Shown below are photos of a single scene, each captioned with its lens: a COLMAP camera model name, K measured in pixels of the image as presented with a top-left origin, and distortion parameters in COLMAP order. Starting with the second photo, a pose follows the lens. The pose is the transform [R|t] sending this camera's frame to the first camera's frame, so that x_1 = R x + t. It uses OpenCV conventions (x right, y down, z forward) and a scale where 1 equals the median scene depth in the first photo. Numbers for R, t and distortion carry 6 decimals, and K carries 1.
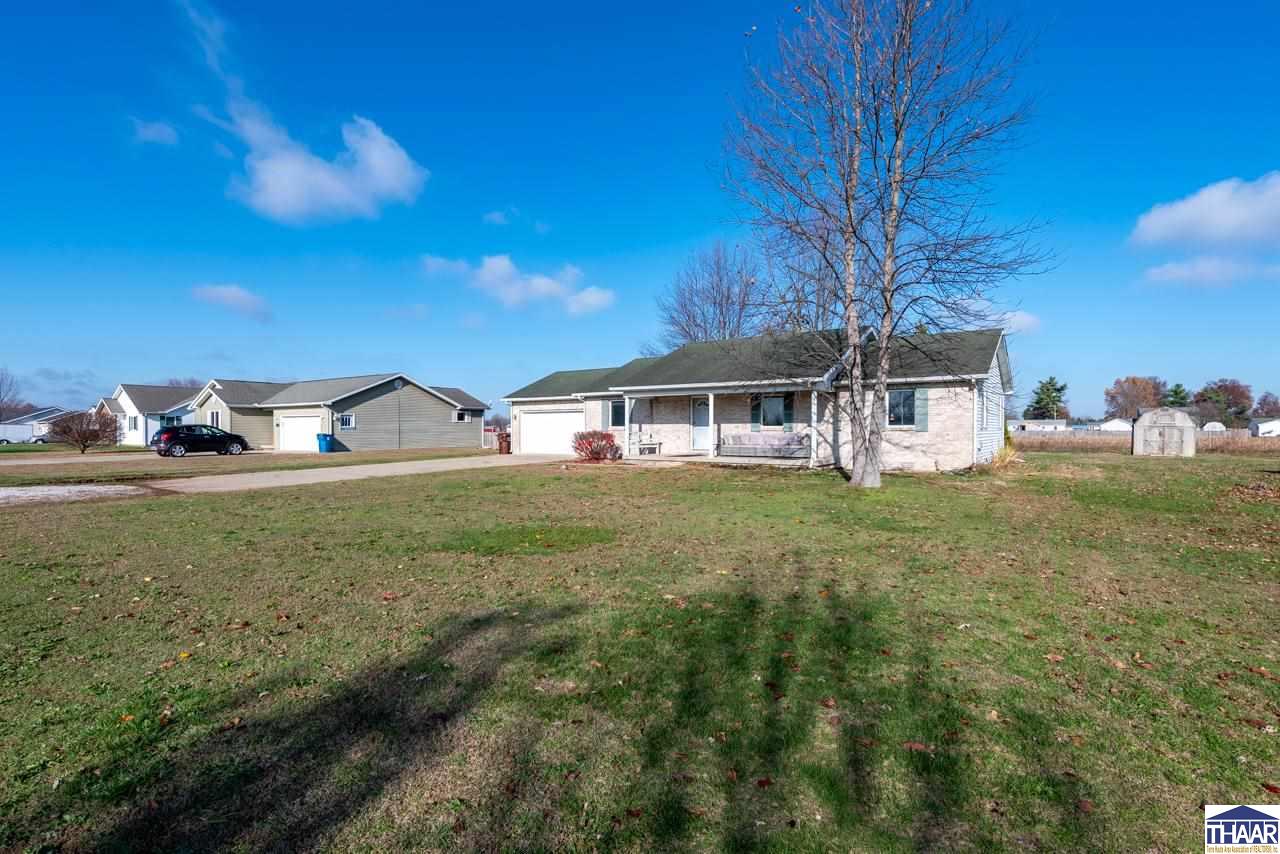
lens RADIAL K [[624.2, 0, 634.6], [0, 624.2, 426.3], [0, 0, 1]] dist [-0.001770, 0.000113]
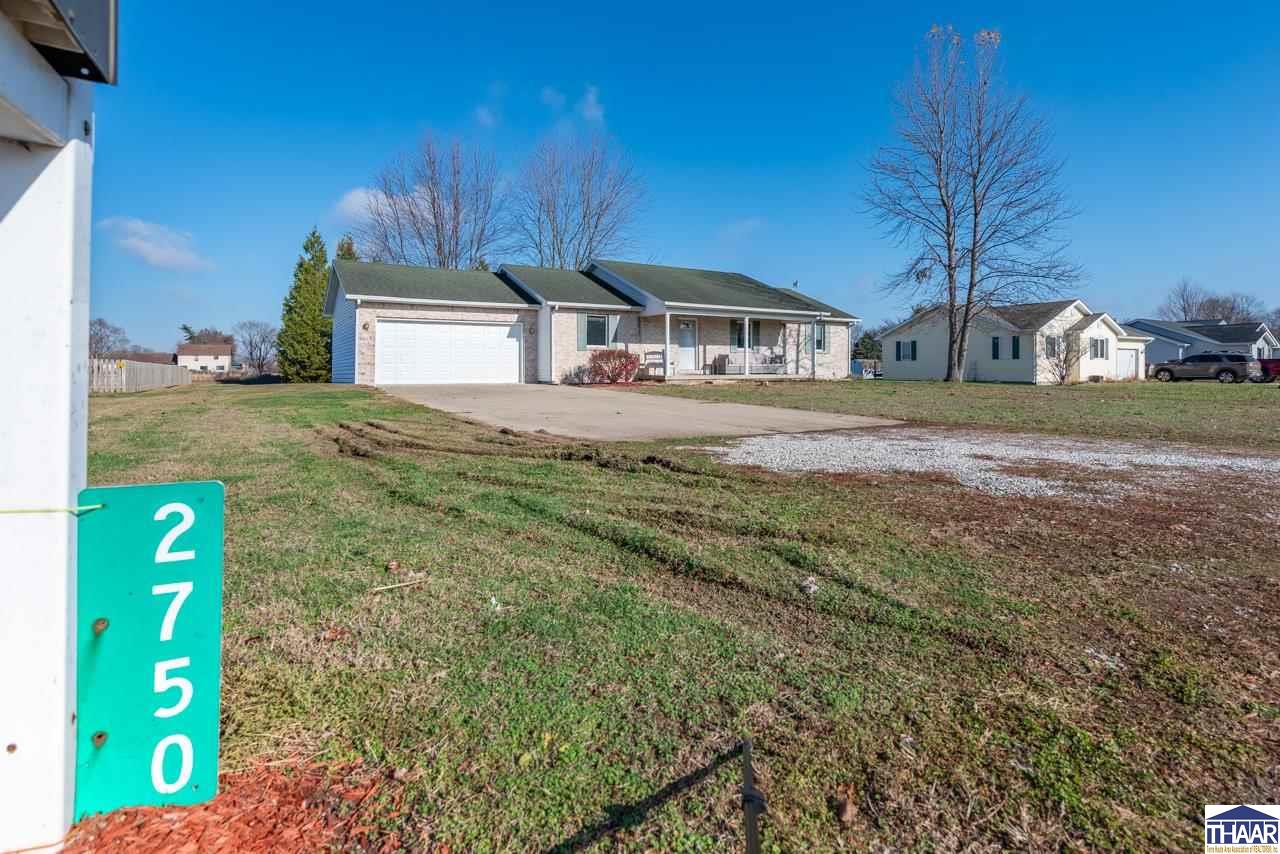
lens RADIAL K [[624.2, 0, 647.5], [0, 624.2, 363.0], [0, 0, 1]] dist [-0.001770, 0.000113]
pose [[0.388494, 0.007106, 0.921424, -0.940702], [-0.005026, 0.999972, -0.005593, 0.035073], [-0.921438, -0.002458, 0.388519, 0.695583]]
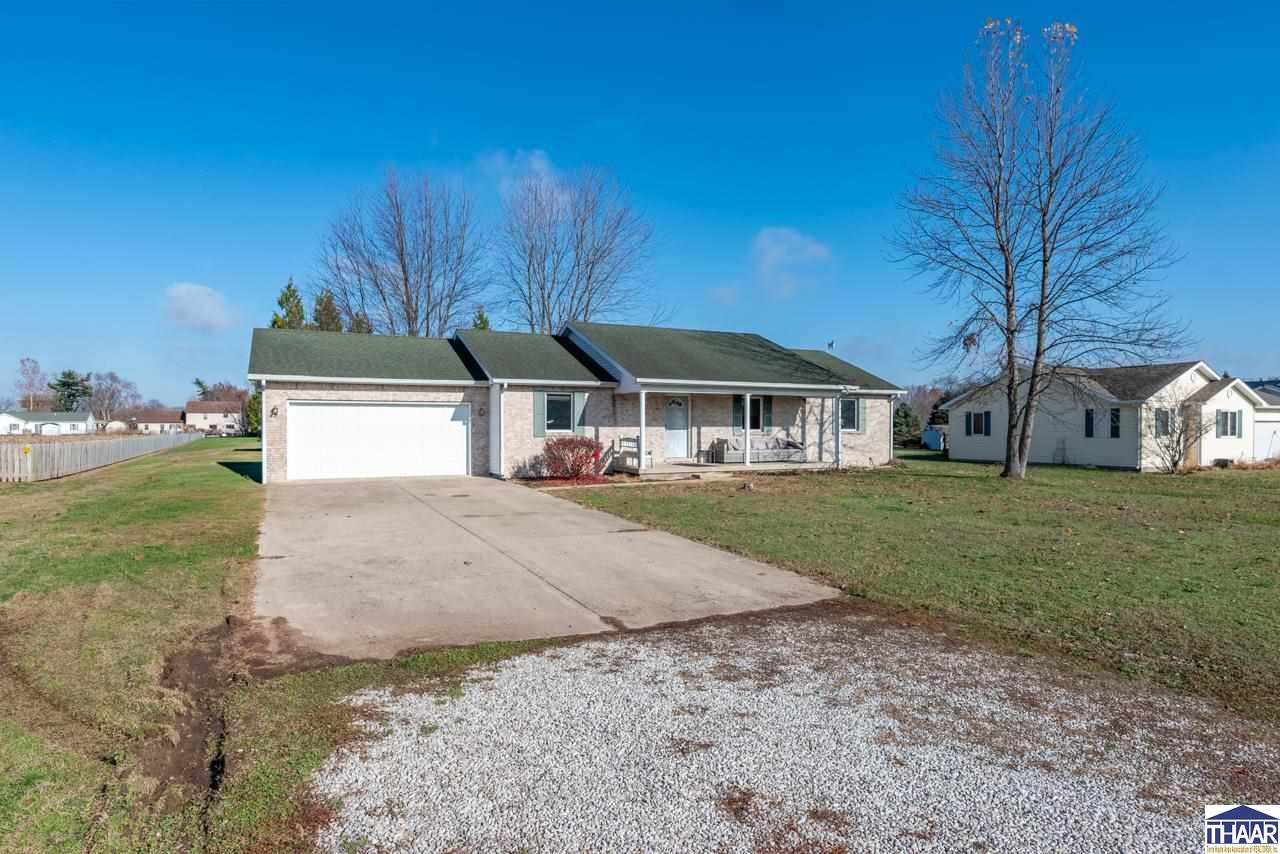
lens RADIAL K [[711.1, 0, 644.5], [0, 711.1, 423.4], [0, 0, 1]] dist [0.000547, -0.001665]
pose [[0.467194, 0.001447, 0.884154, -0.822621], [-0.007071, 0.999973, 0.002100, -0.010802], [-0.884126, -0.007233, 0.467192, 0.621127]]
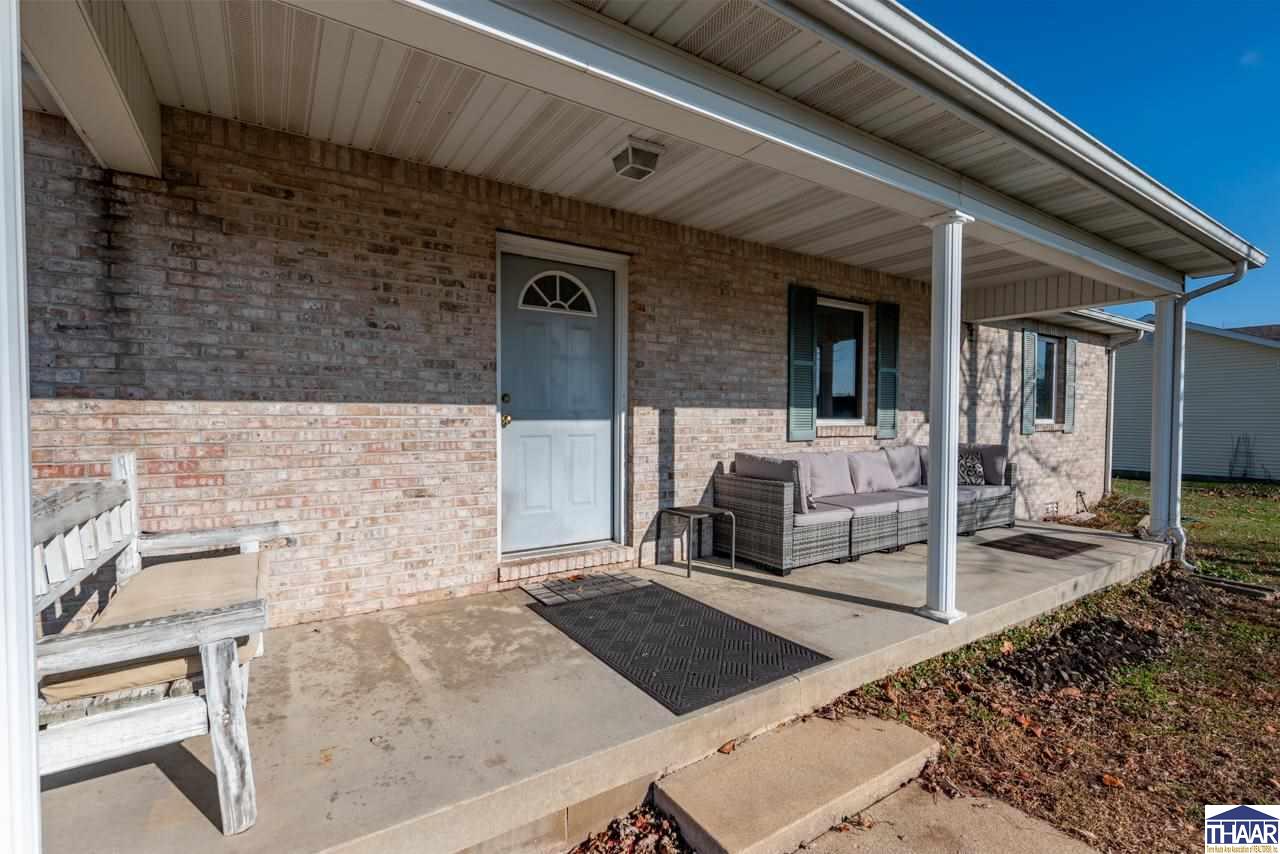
lens RADIAL K [[562.4, 0, 648.1], [0, 562.4, 431.9], [0, 0, 1]] dist [-0.002750, -0.000156]
pose [[0.356489, -0.016682, 0.934151, -0.037512], [-0.003232, 0.999813, 0.019088, 0.000807], [-0.934294, -0.009824, 0.356368, 0.977399]]
